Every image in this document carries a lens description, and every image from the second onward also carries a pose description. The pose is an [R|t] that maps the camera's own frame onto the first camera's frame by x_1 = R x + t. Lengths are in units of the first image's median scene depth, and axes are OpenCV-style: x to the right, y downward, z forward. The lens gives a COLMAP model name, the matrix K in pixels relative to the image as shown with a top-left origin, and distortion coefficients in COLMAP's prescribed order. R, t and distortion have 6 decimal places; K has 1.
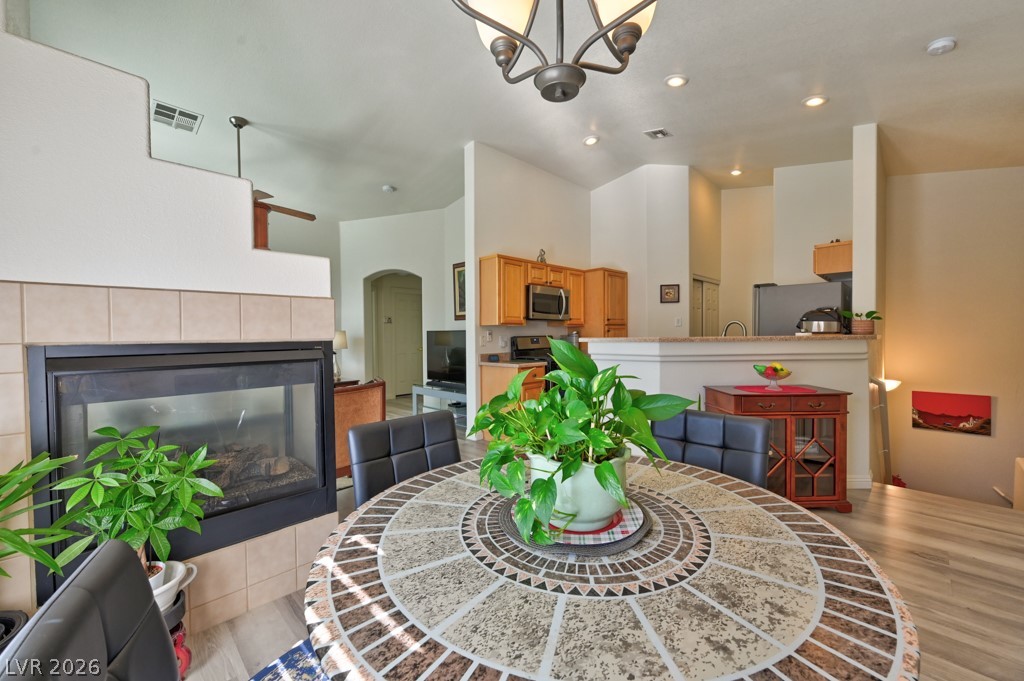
lens RADIAL K [[402.2, 0, 517.7], [0, 402.2, 341.8], [0, 0, 1]] dist [-0.001863, 0.000127]
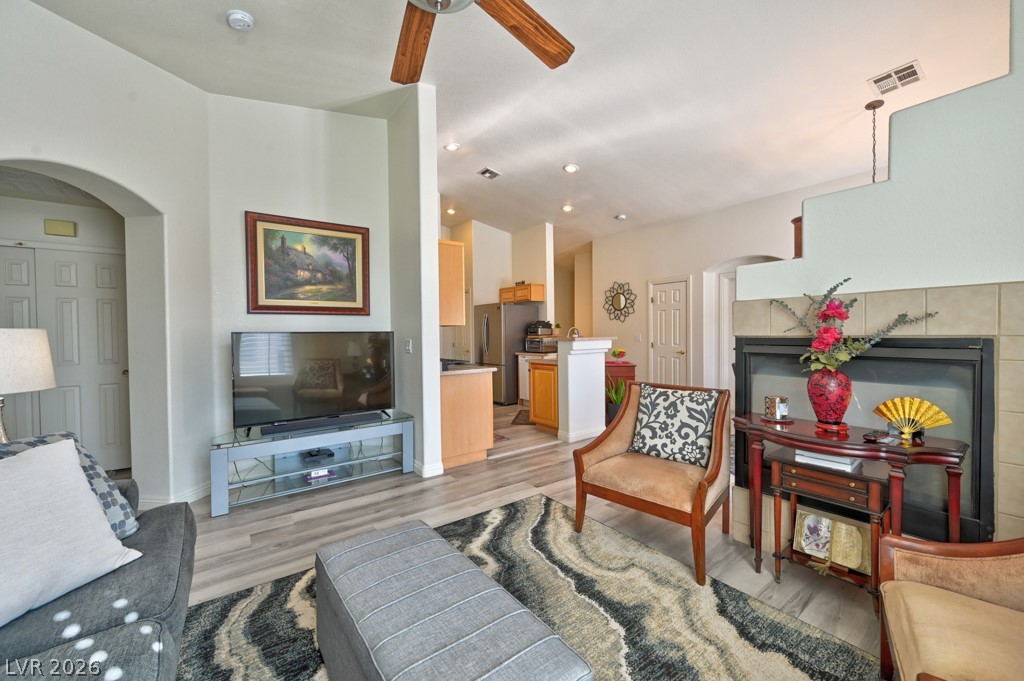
lens RADIAL K [[402.2, 0, 518.2], [0, 402.2, 340.3], [0, 0, 1]] dist [-0.001863, 0.000127]
pose [[0.149979, -0.009195, 0.988646, -1.048136], [0.030313, 0.999529, 0.004698, -0.013950], [-0.988224, 0.029265, 0.150187, 0.908672]]
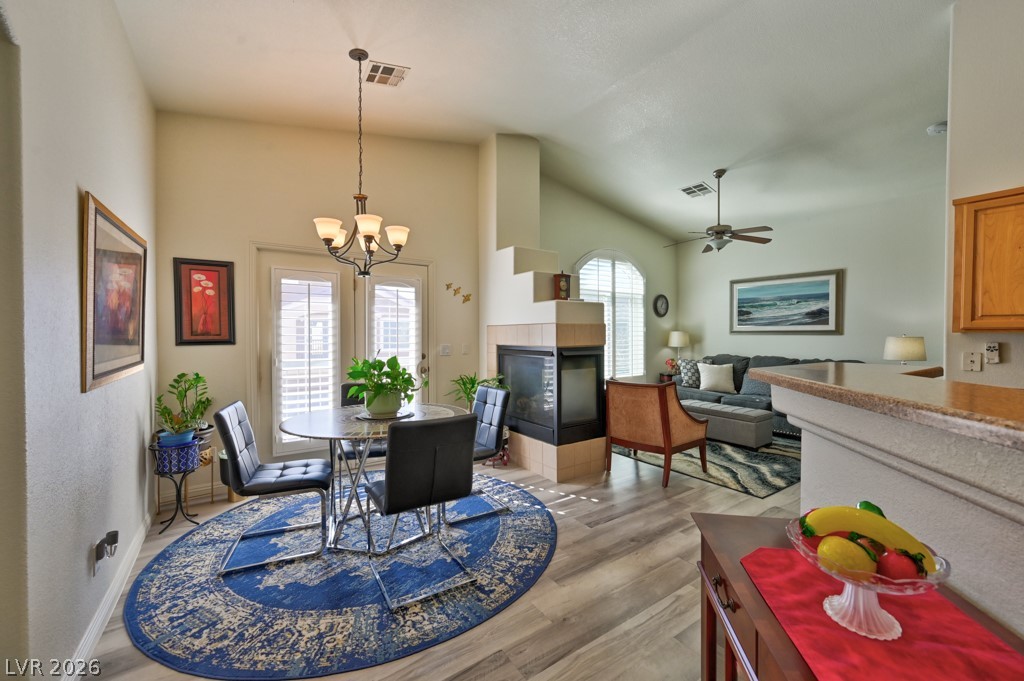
lens RADIAL K [[402.2, 0, 515.6], [0, 402.2, 340.2], [0, 0, 1]] dist [-0.001863, 0.000127]
pose [[-0.195812, 0.022992, -0.980372, 0.702838], [-0.017248, 0.999490, 0.026886, -0.043666], [0.980490, 0.022174, -0.195315, 0.640882]]
